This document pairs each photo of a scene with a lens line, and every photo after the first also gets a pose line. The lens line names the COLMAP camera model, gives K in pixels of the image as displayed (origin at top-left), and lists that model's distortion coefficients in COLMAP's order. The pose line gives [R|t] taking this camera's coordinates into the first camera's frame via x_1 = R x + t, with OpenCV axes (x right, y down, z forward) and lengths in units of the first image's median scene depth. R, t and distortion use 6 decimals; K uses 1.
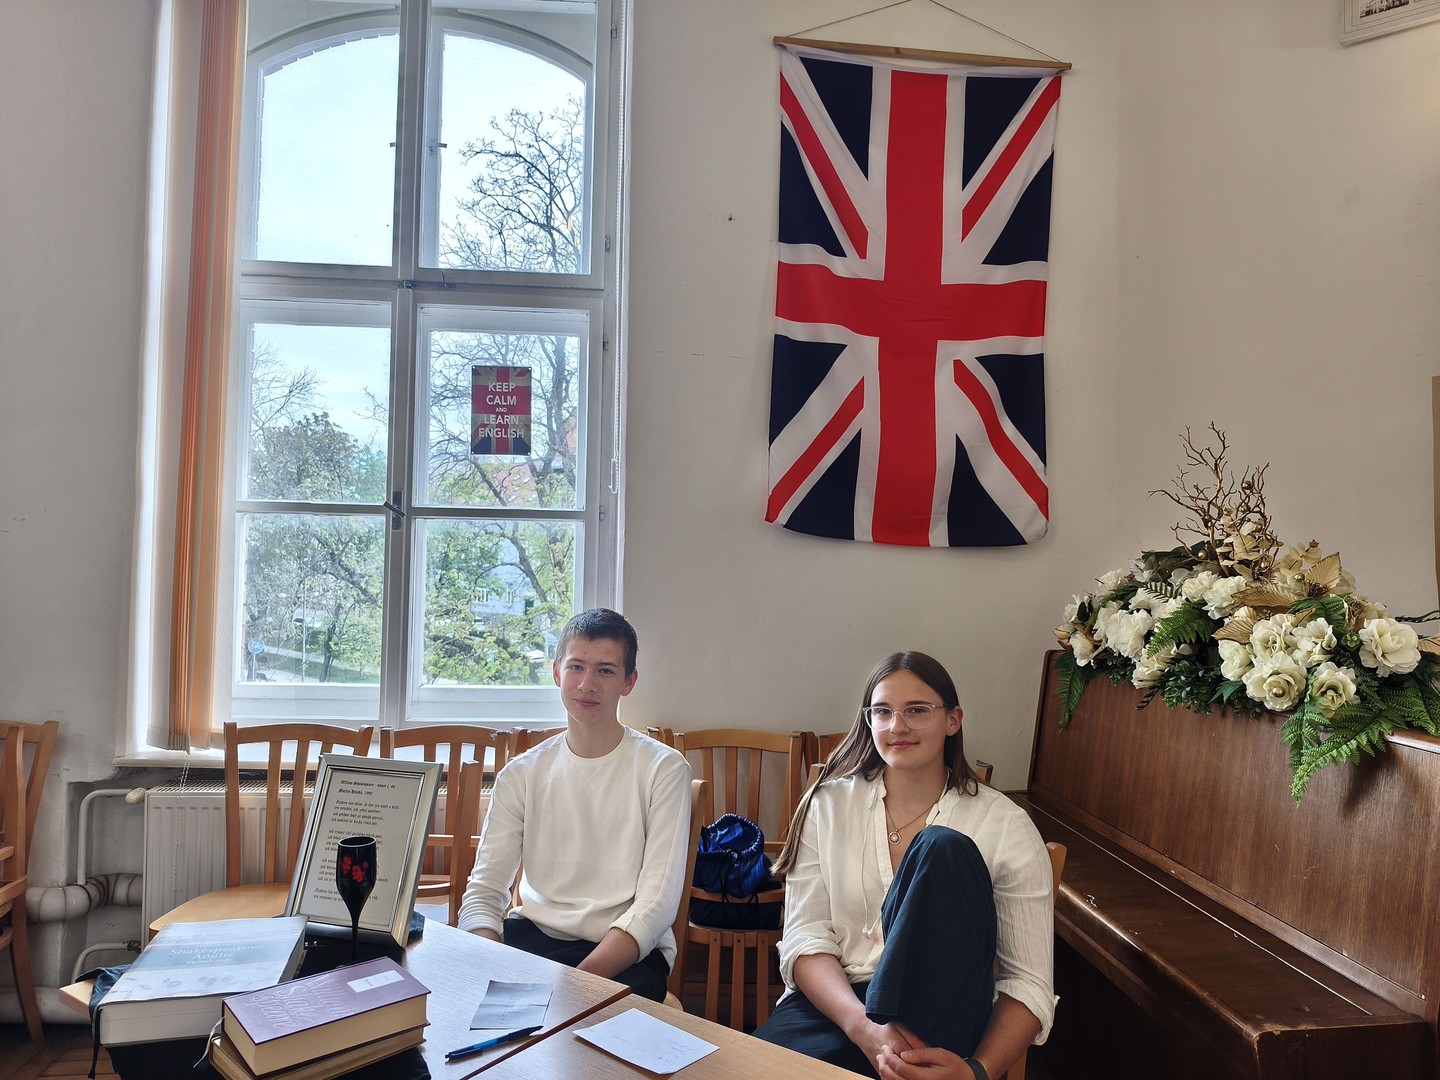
lens RADIAL K [[973.4, 0, 720.0], [0, 973.4, 540.0], [0, 0, 1]] dist [-0.002071, -0.004131]
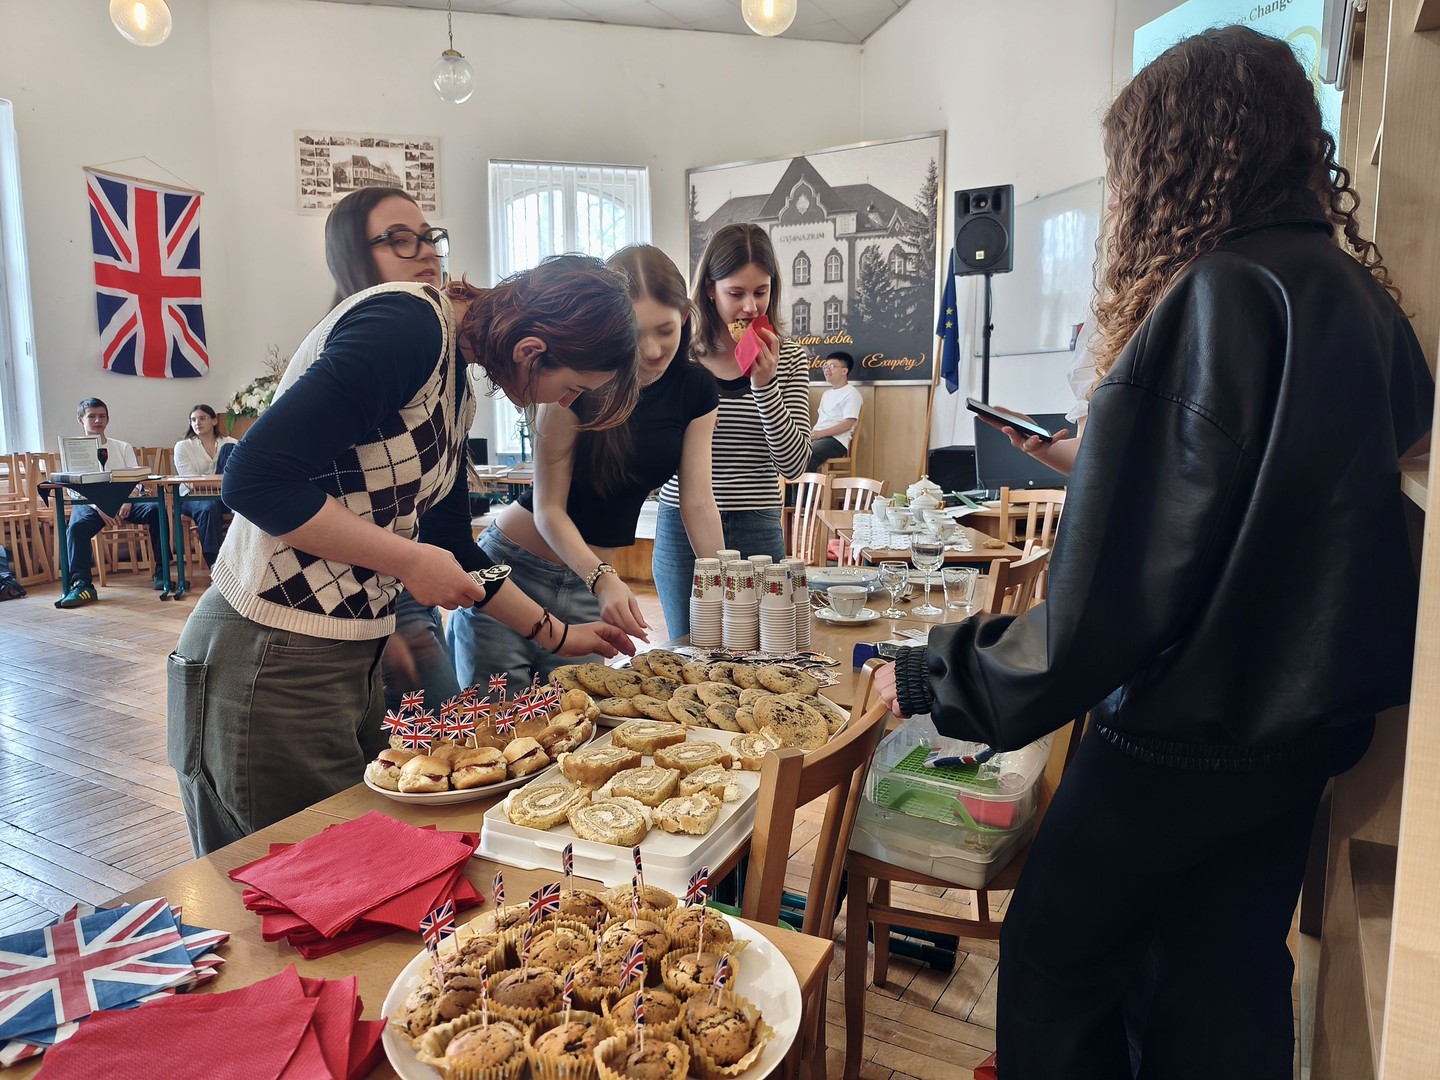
lens RADIAL K [[965.9, 0, 694.6], [0, 965.9, 520.0], [0, 0, 1]] dist [0.000183, -0.018174]
pose [[0.585148, -0.123198, 0.801513, -1.082594], [0.002877, 0.988702, 0.149869, 0.000859], [-0.810921, -0.085390, 0.578892, -1.698941]]
